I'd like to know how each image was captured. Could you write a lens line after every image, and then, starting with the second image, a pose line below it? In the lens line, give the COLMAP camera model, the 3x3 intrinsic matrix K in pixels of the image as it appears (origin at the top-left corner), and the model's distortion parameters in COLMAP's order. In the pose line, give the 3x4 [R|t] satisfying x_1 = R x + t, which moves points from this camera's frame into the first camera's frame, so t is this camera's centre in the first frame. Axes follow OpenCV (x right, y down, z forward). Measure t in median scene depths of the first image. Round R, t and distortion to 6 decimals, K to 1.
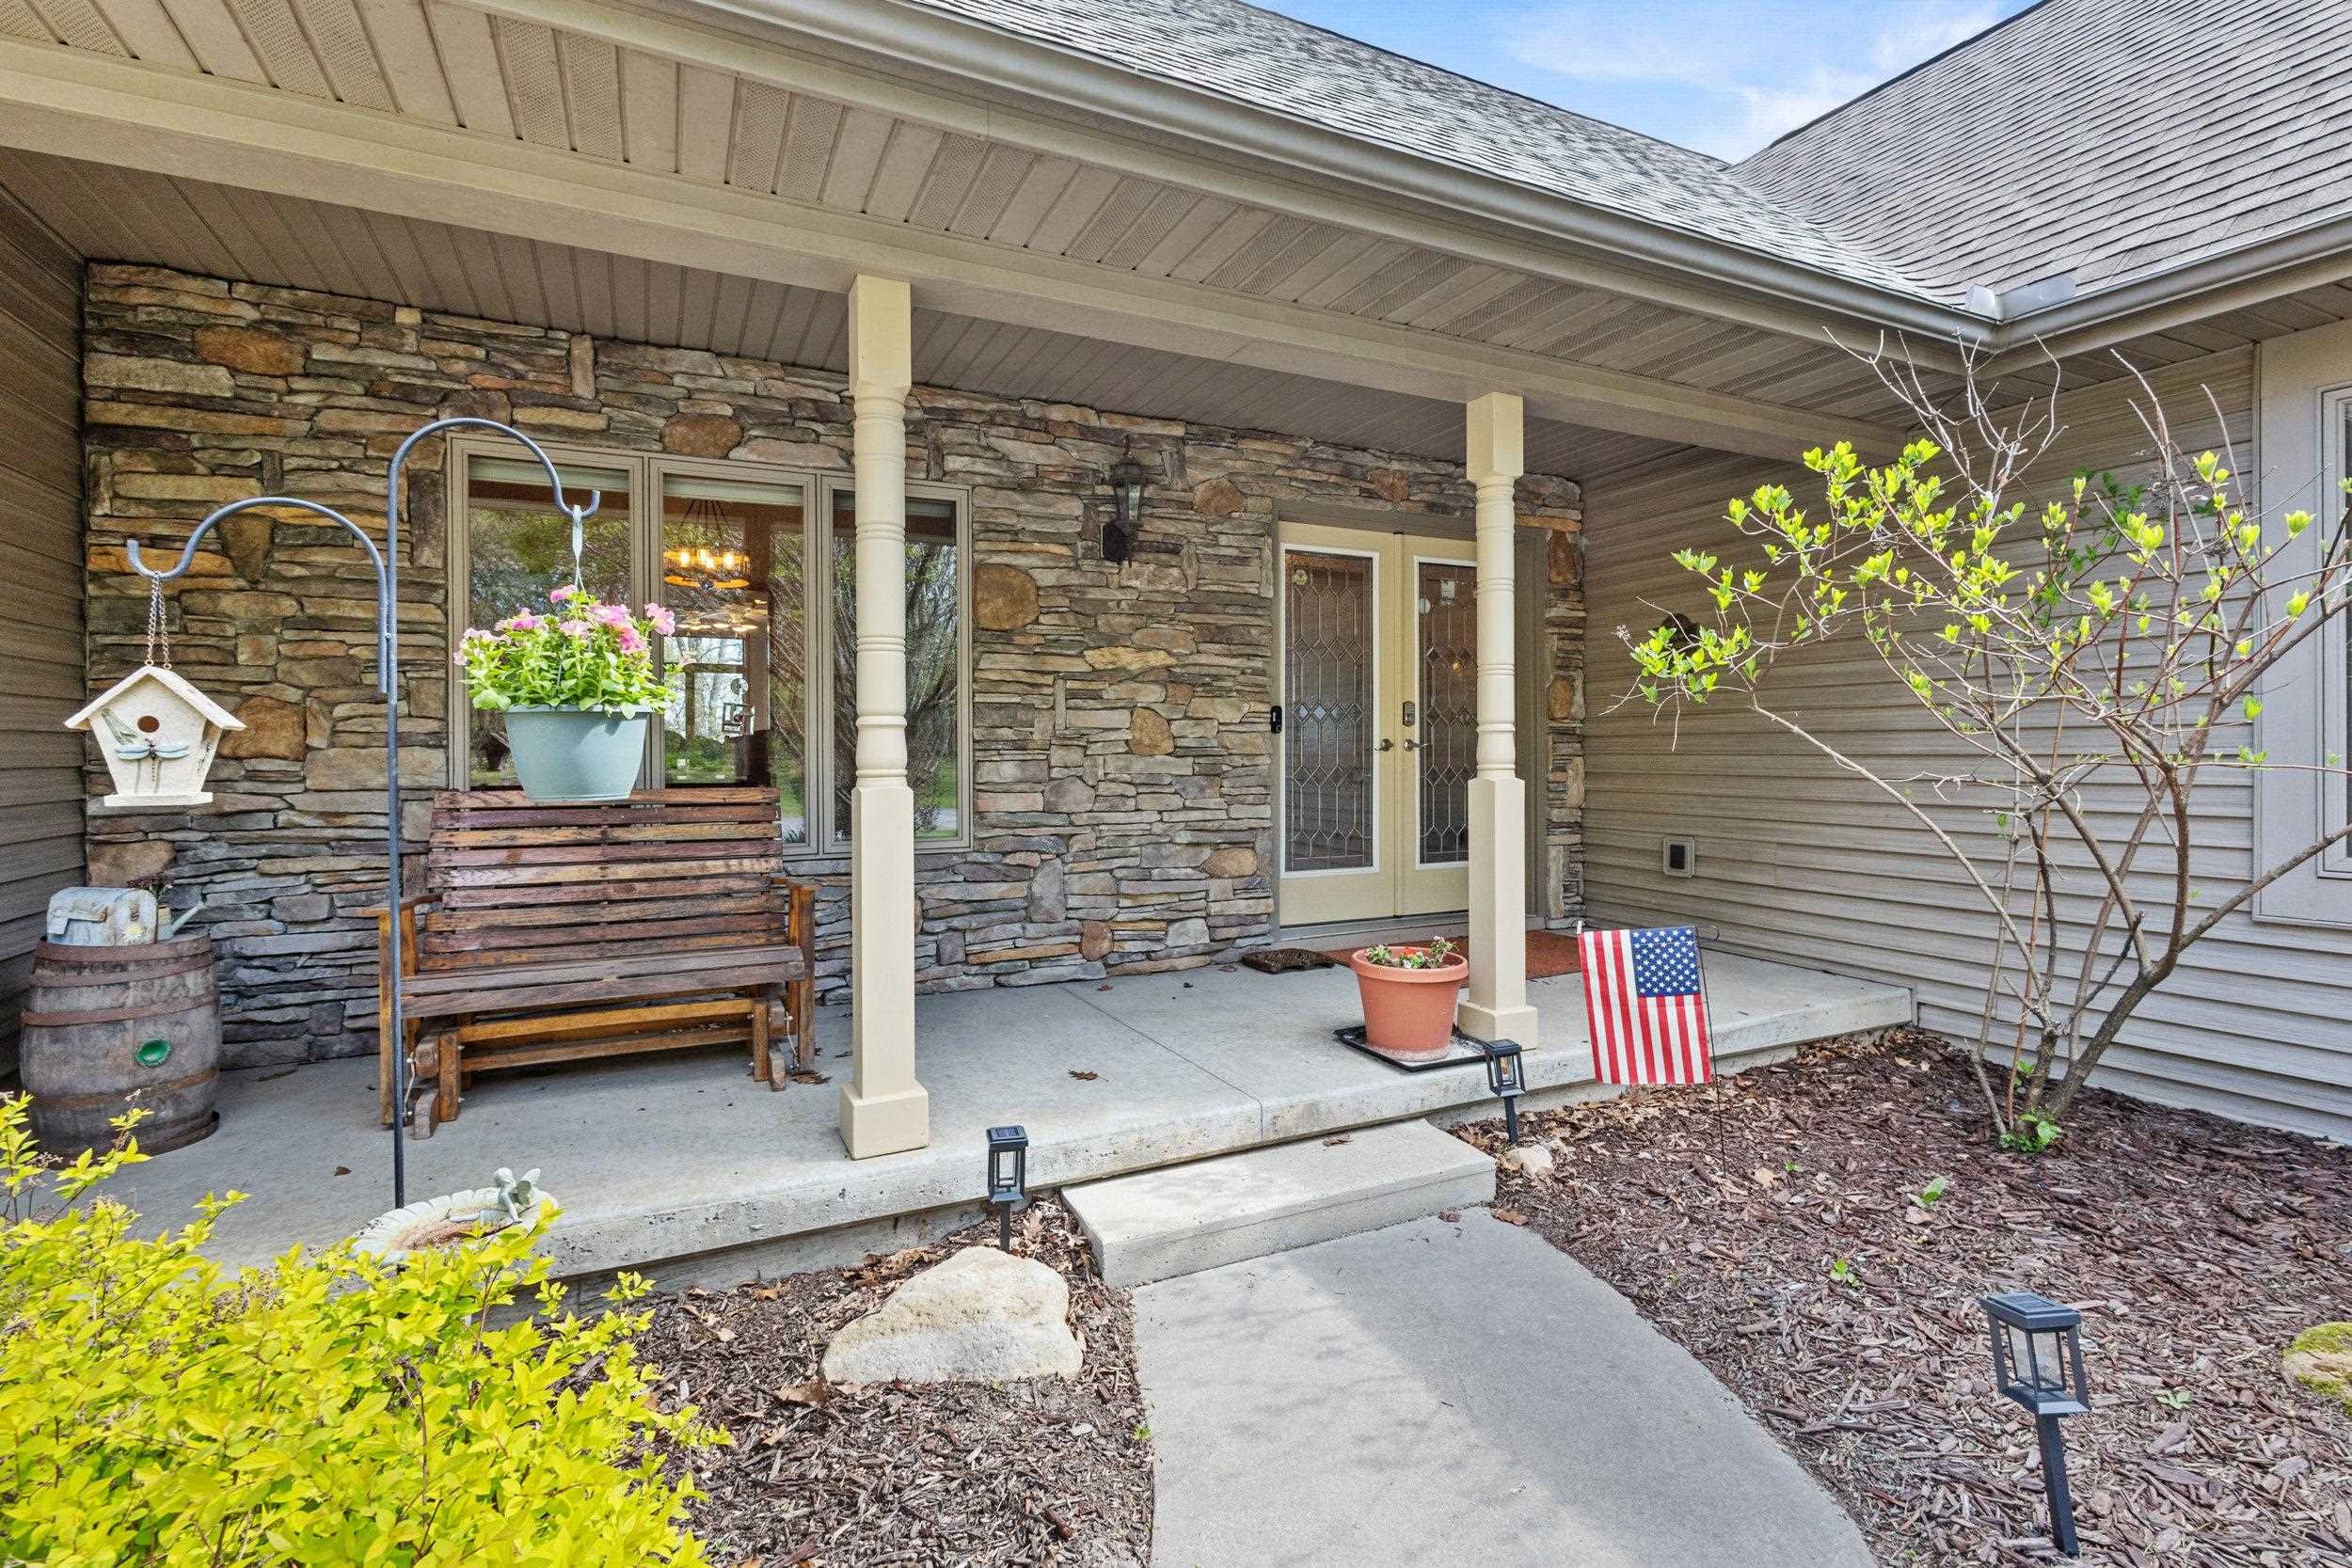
lens RADIAL K [[1086.9, 0, 1173.6], [0, 1086.9, 766.7], [0, 0, 1]] dist [0.013821, -0.000132]
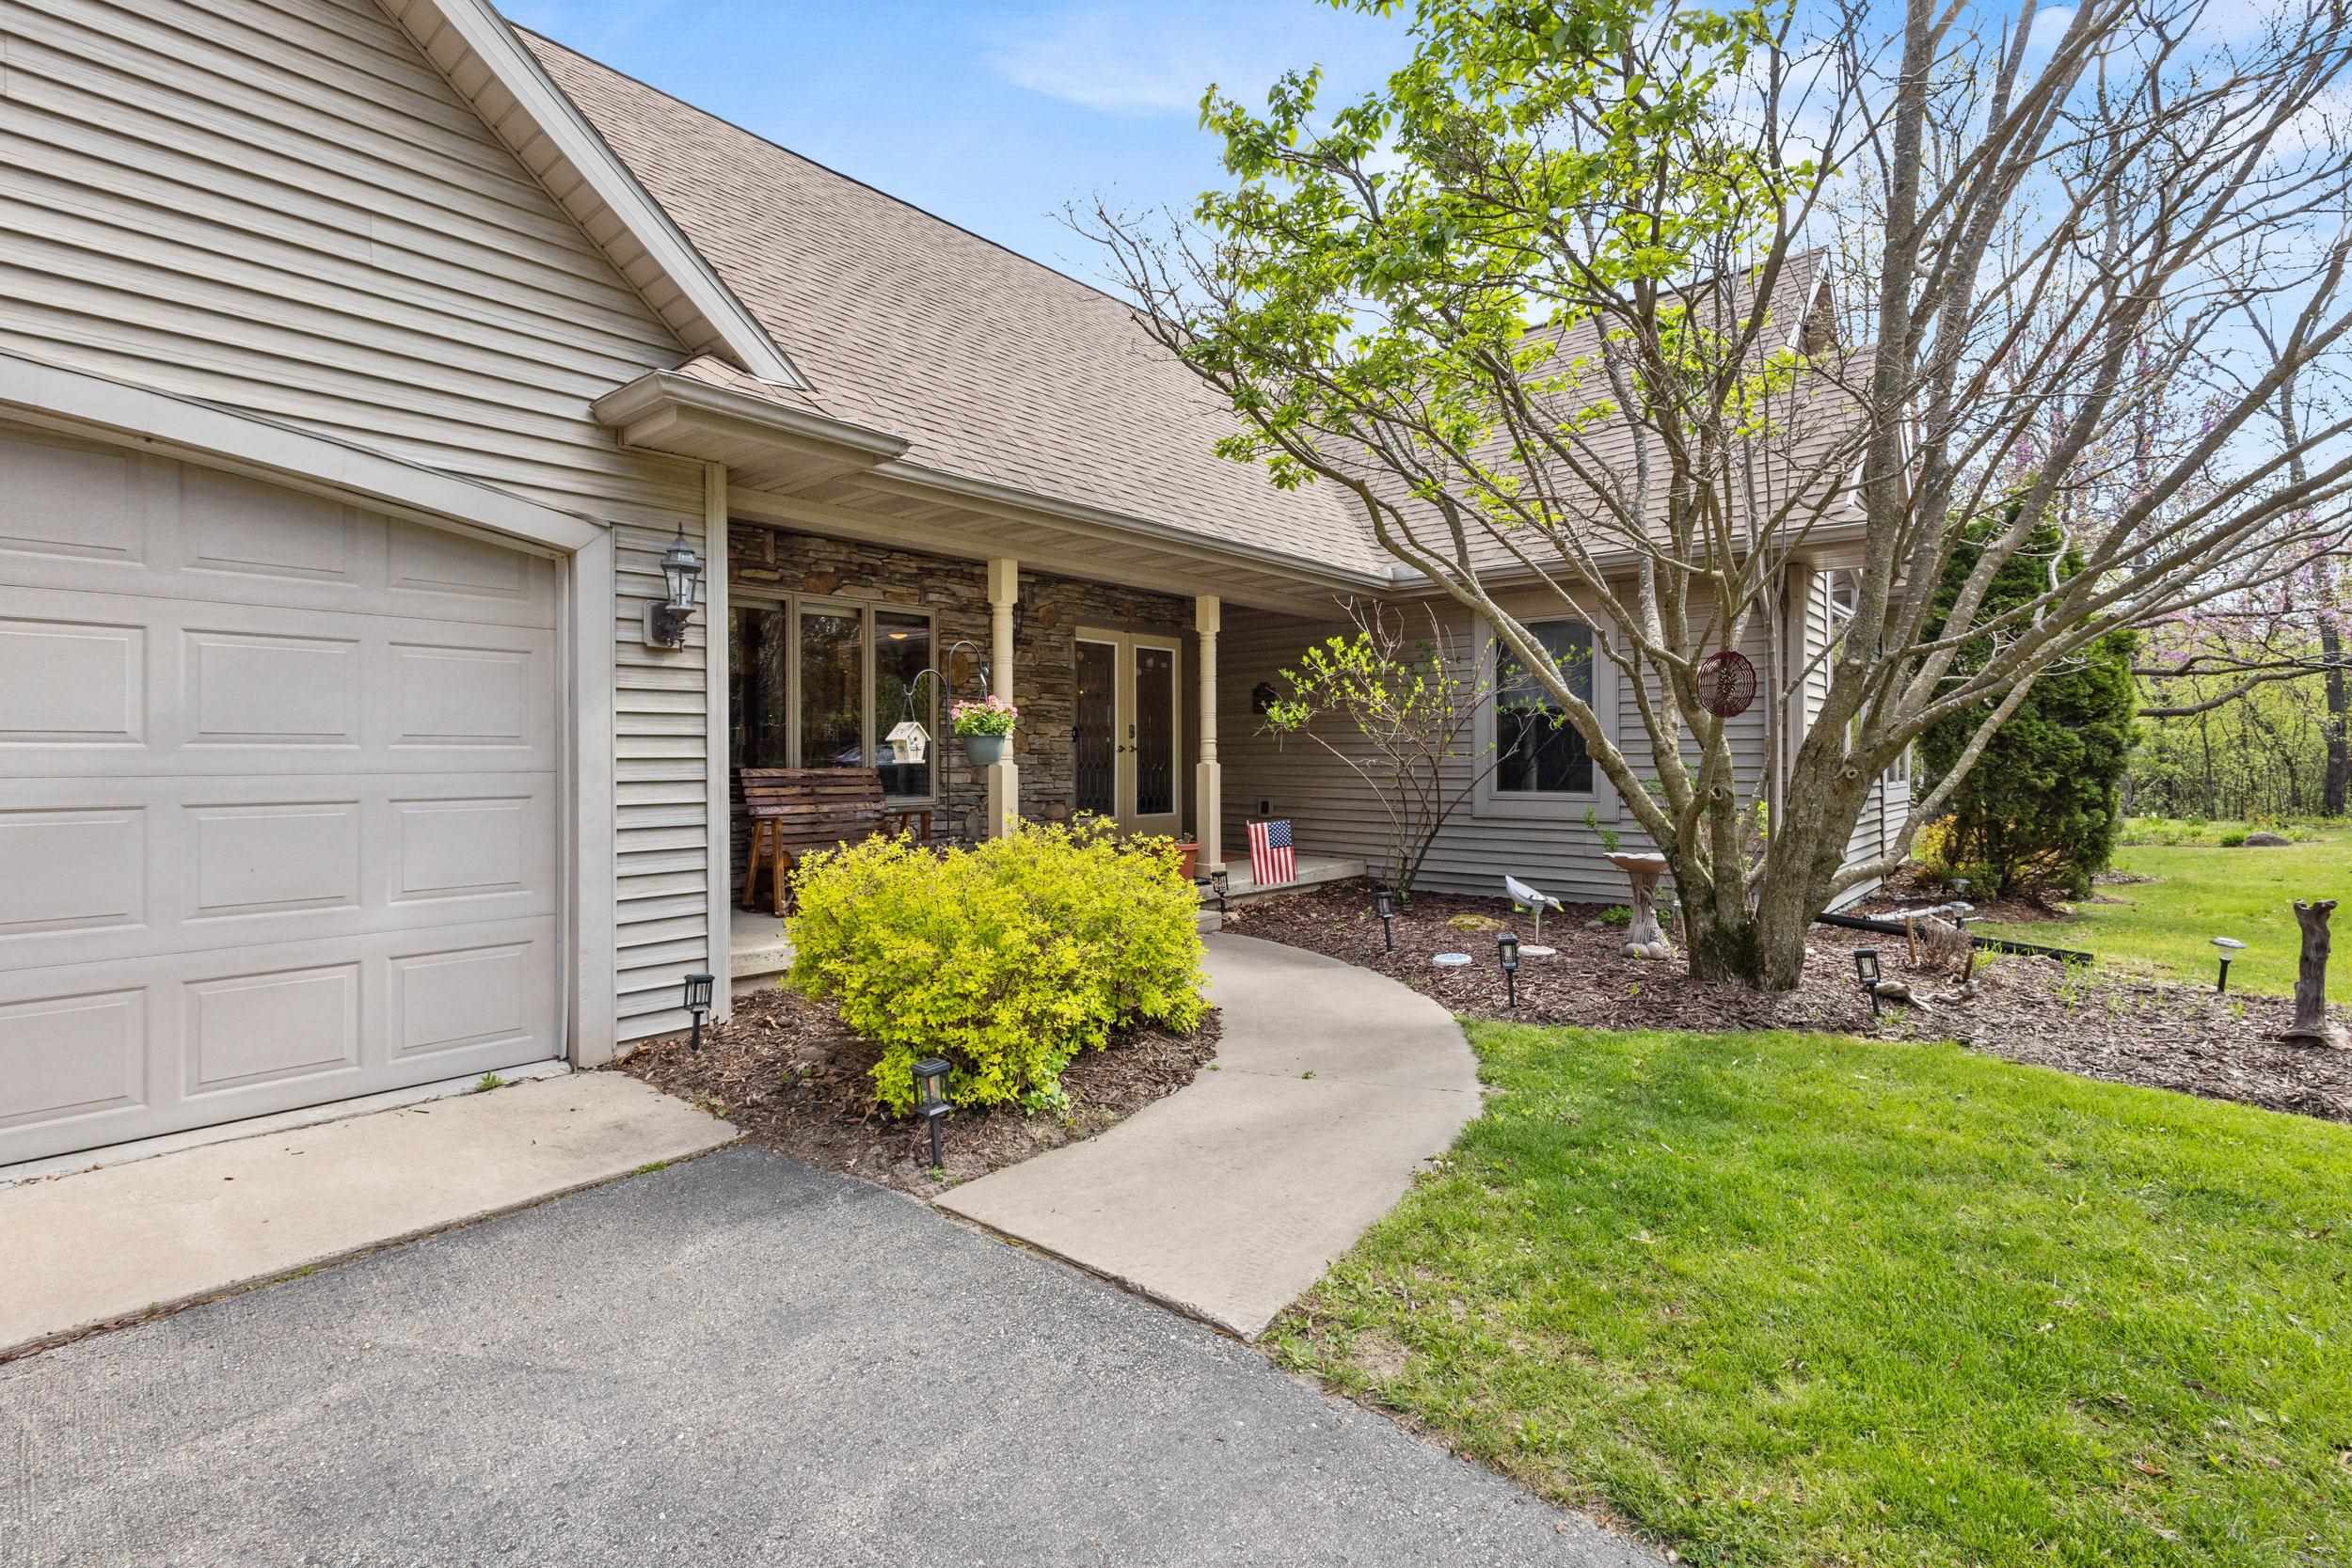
lens RADIAL K [[1086.9, 0, 1177.7], [0, 1086.9, 771.9], [0, 0, 1]] dist [0.013821, -0.000132]
pose [[0.917514, -0.002968, 0.397691, -0.755363], [0.003552, 0.999993, -0.000731, 0.034565], [-0.397687, 0.002084, 0.917519, -1.197804]]
